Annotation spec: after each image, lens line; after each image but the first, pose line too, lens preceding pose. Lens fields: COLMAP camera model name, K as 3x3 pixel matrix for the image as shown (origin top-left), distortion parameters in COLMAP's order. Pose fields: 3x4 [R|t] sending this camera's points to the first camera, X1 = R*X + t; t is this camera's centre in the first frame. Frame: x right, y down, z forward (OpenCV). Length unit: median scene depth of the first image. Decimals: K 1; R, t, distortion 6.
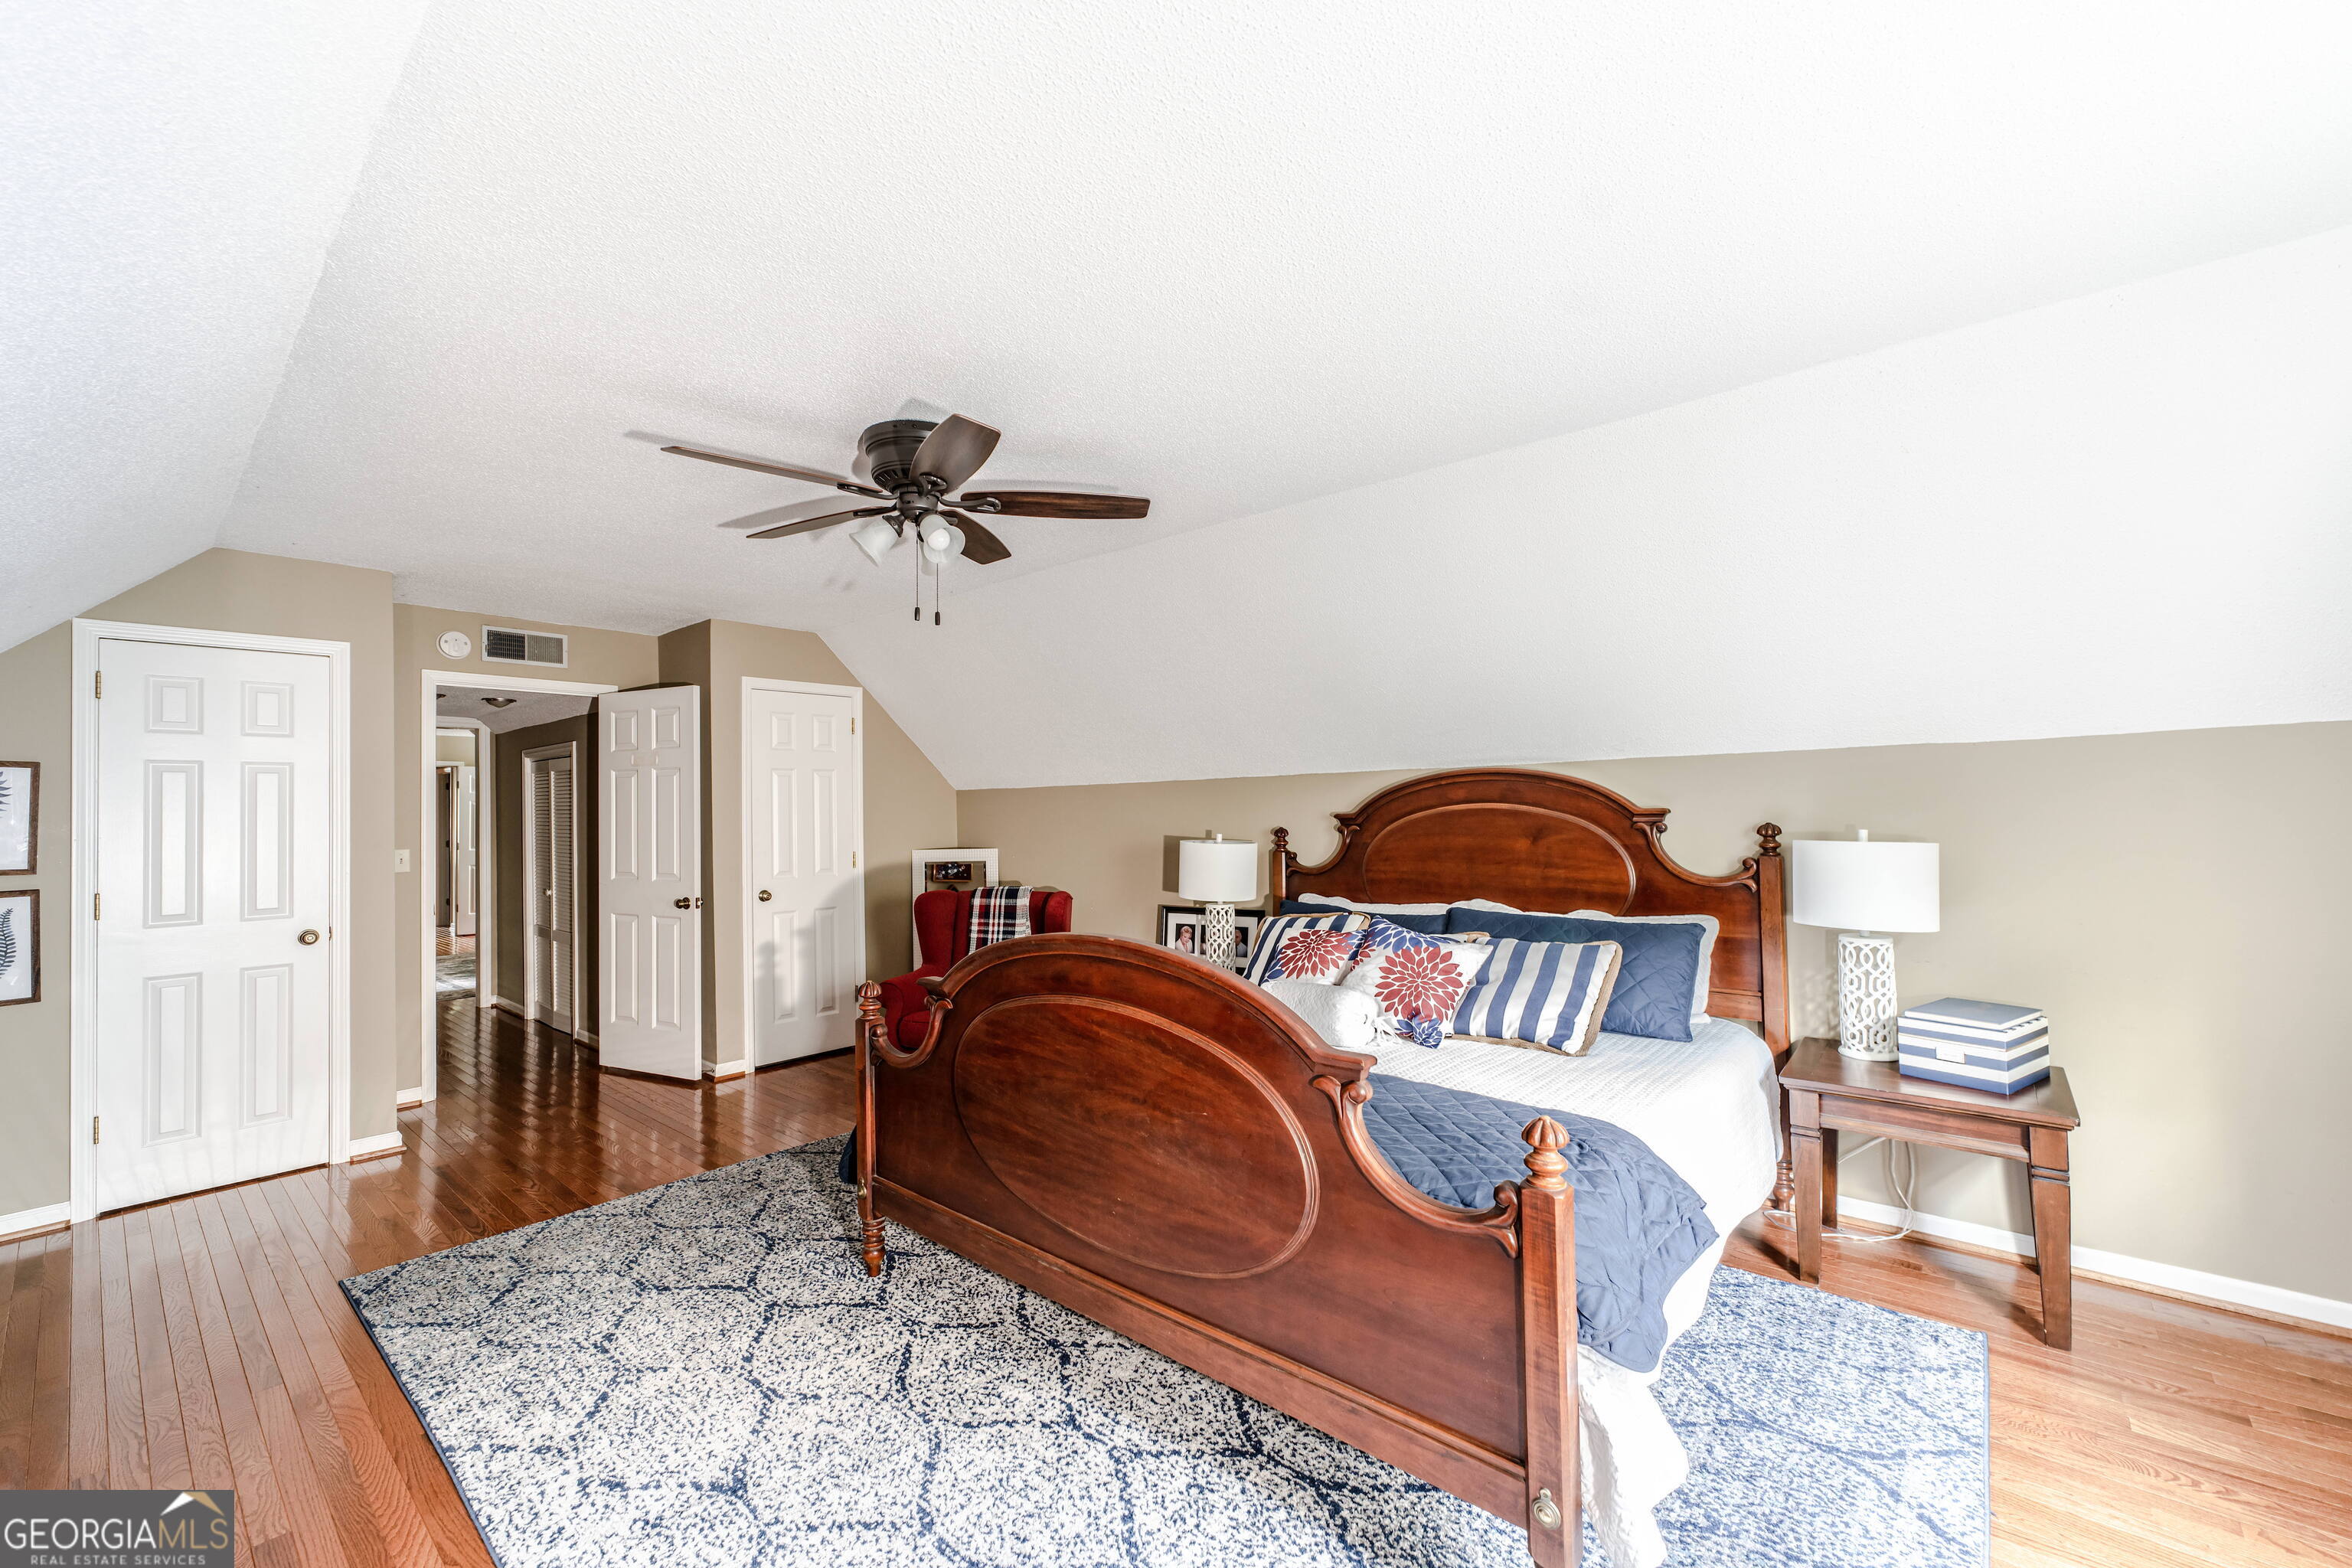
lens RADIAL K [[951.8, 0, 1176.0], [0, 951.8, 784.0], [0, 0, 1]] dist [0.000218, 0.000105]
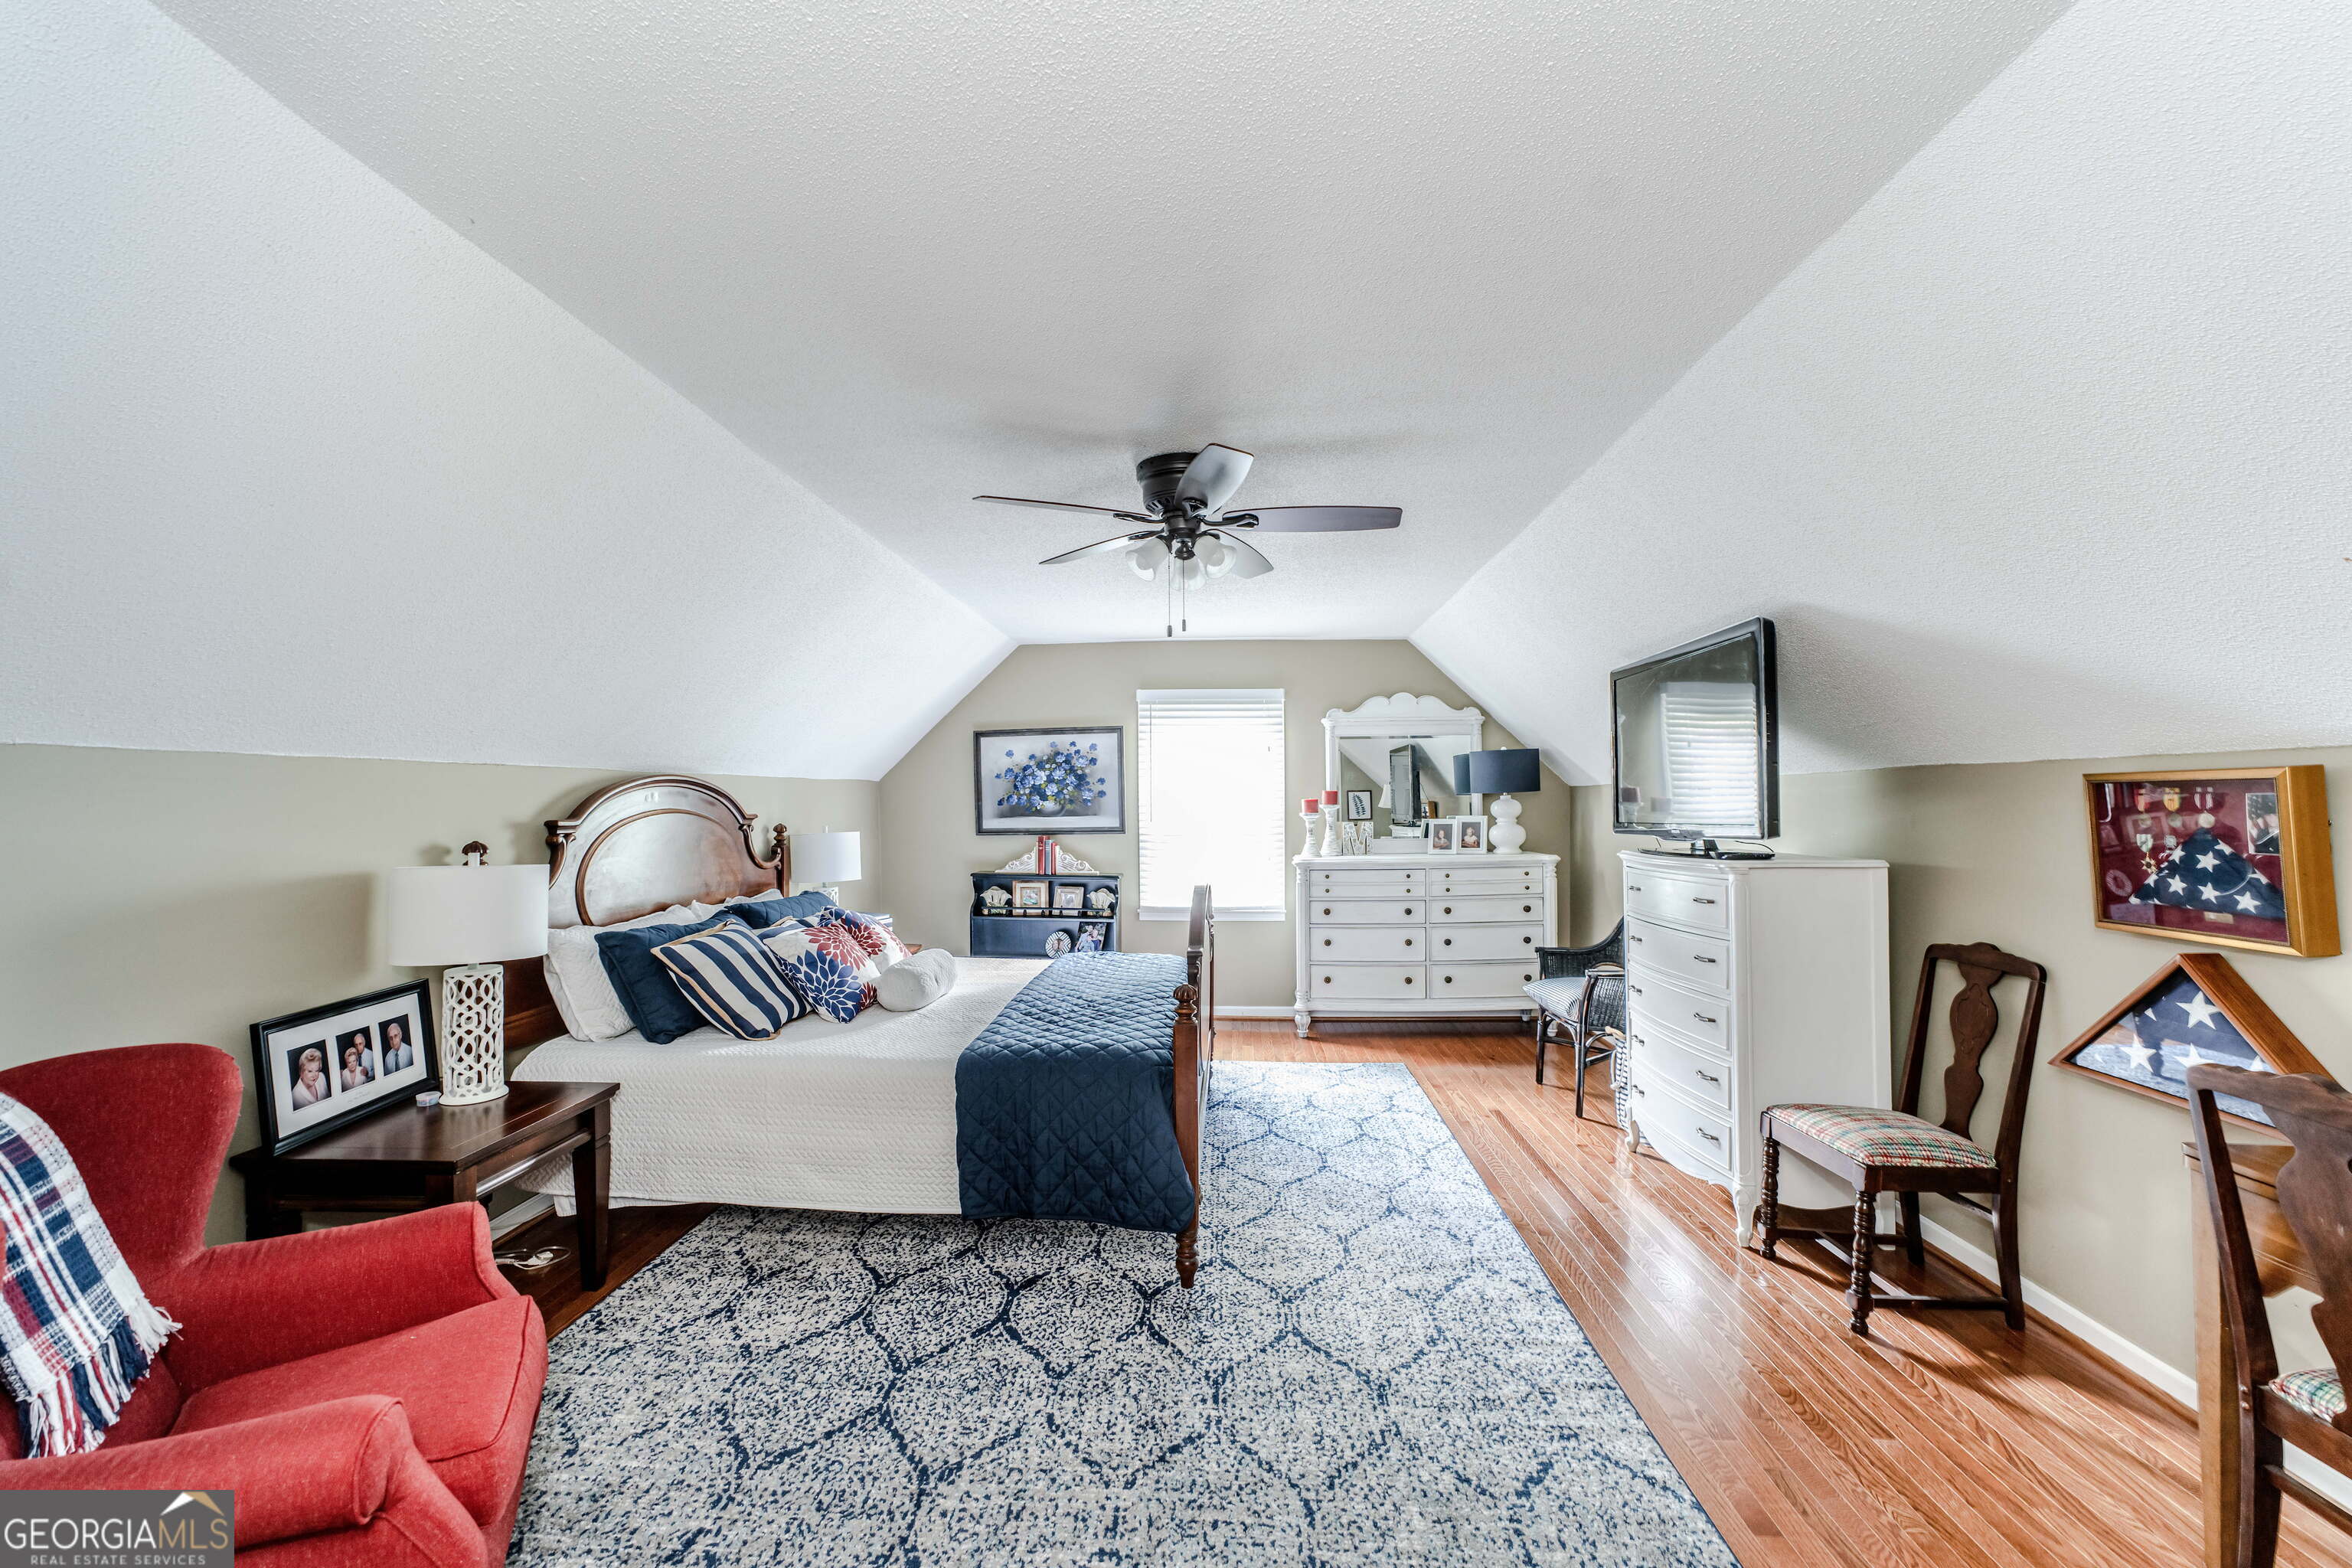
lens RADIAL K [[951.8, 0, 1176.0], [0, 951.8, 784.0], [0, 0, 1]] dist [0.000218, 0.000105]
pose [[-0.606897, 0.032441, 0.794118, -1.194303], [-0.010755, 0.998740, -0.049020, 0.065081], [-0.794708, -0.038291, -0.605783, 1.769470]]
